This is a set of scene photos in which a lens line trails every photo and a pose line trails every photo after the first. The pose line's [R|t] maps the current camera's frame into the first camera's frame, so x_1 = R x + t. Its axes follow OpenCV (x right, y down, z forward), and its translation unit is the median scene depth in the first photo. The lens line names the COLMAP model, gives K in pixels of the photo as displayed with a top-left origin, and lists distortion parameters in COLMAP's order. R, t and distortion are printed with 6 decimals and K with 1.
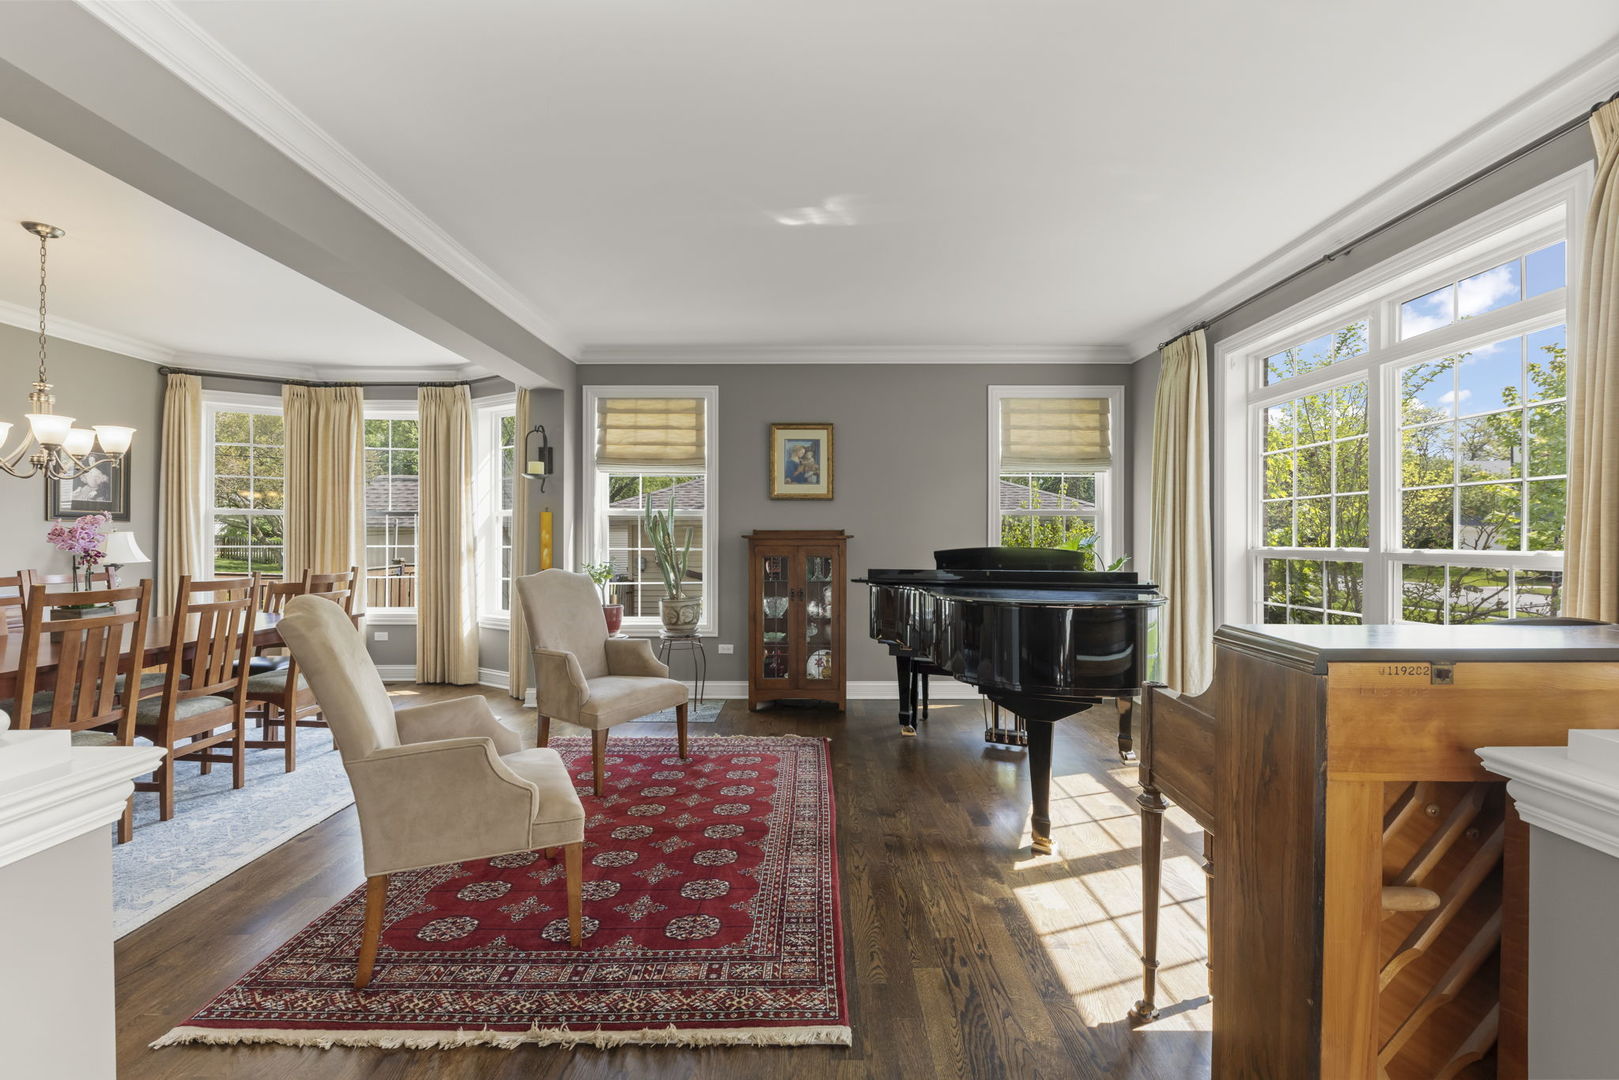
lens RADIAL K [[651.4, 0, 811.4], [0, 651.4, 537.0], [0, 0, 1]] dist [-0.000610, -0.000283]
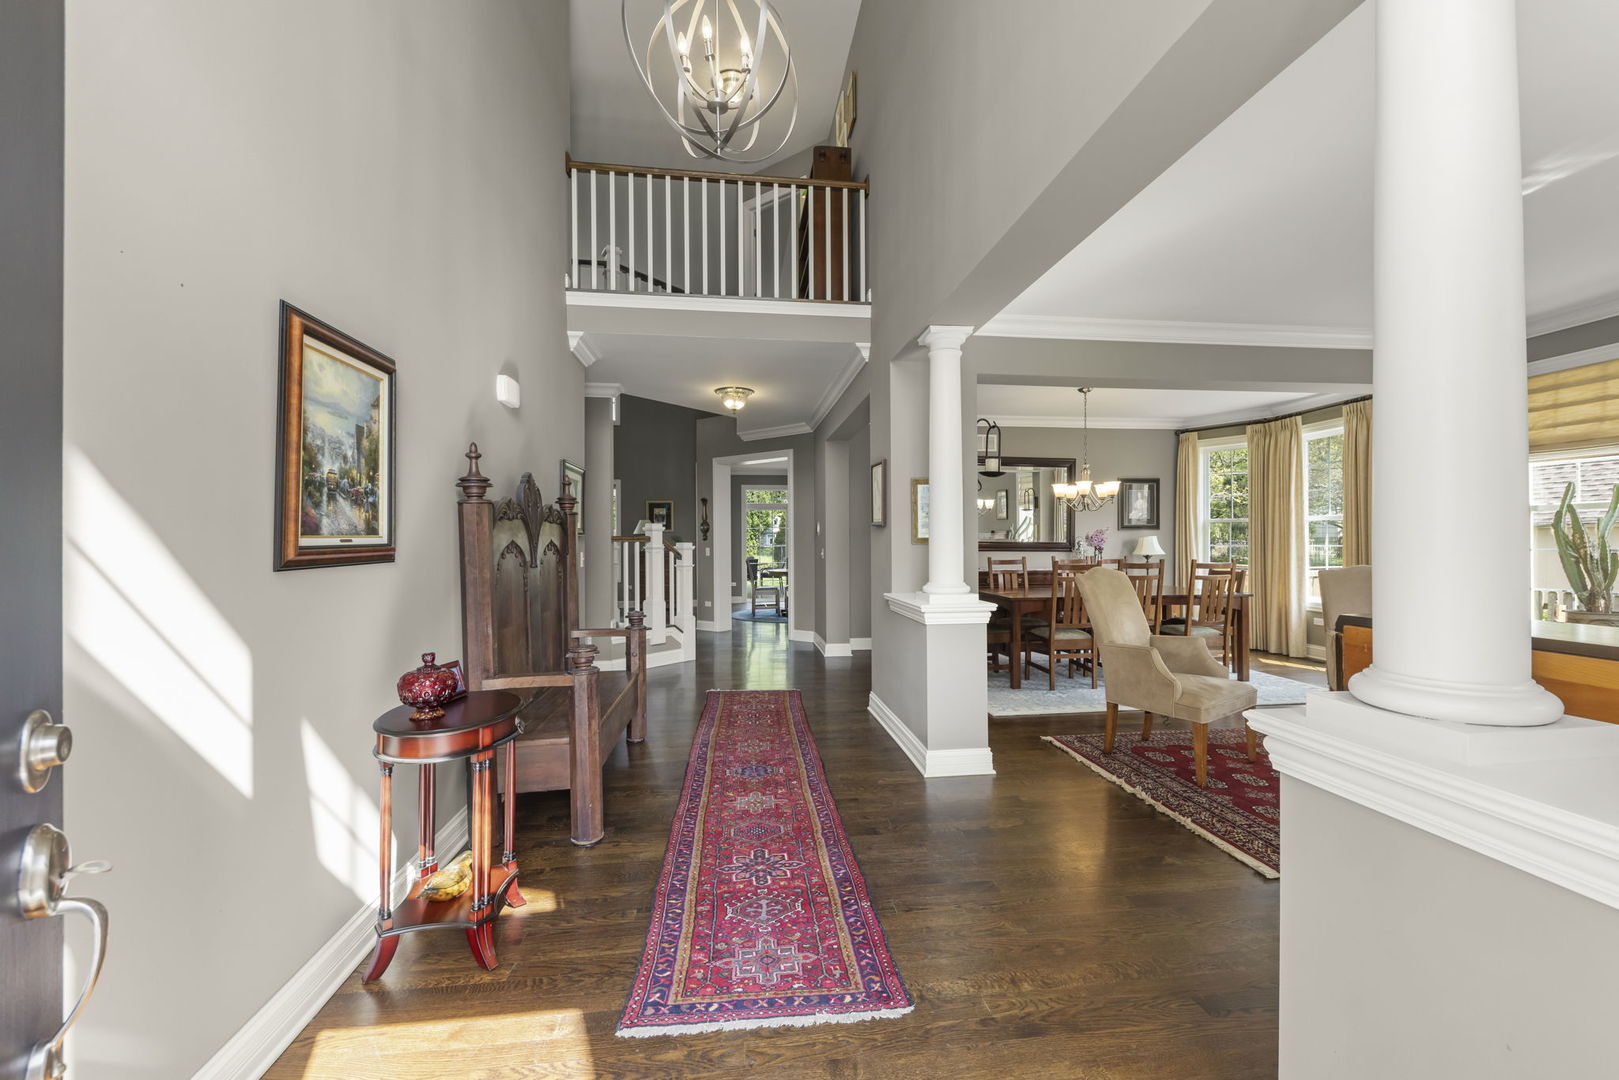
lens RADIAL K [[651.4, 0, 811.4], [0, 651.4, 537.0], [0, 0, 1]] dist [-0.000610, -0.000283]
pose [[0.122351, -0.009688, -0.992440, 0.697410], [0.007991, 0.999930, -0.008776, 0.002602], [0.992455, -0.006856, 0.122420, -0.105097]]
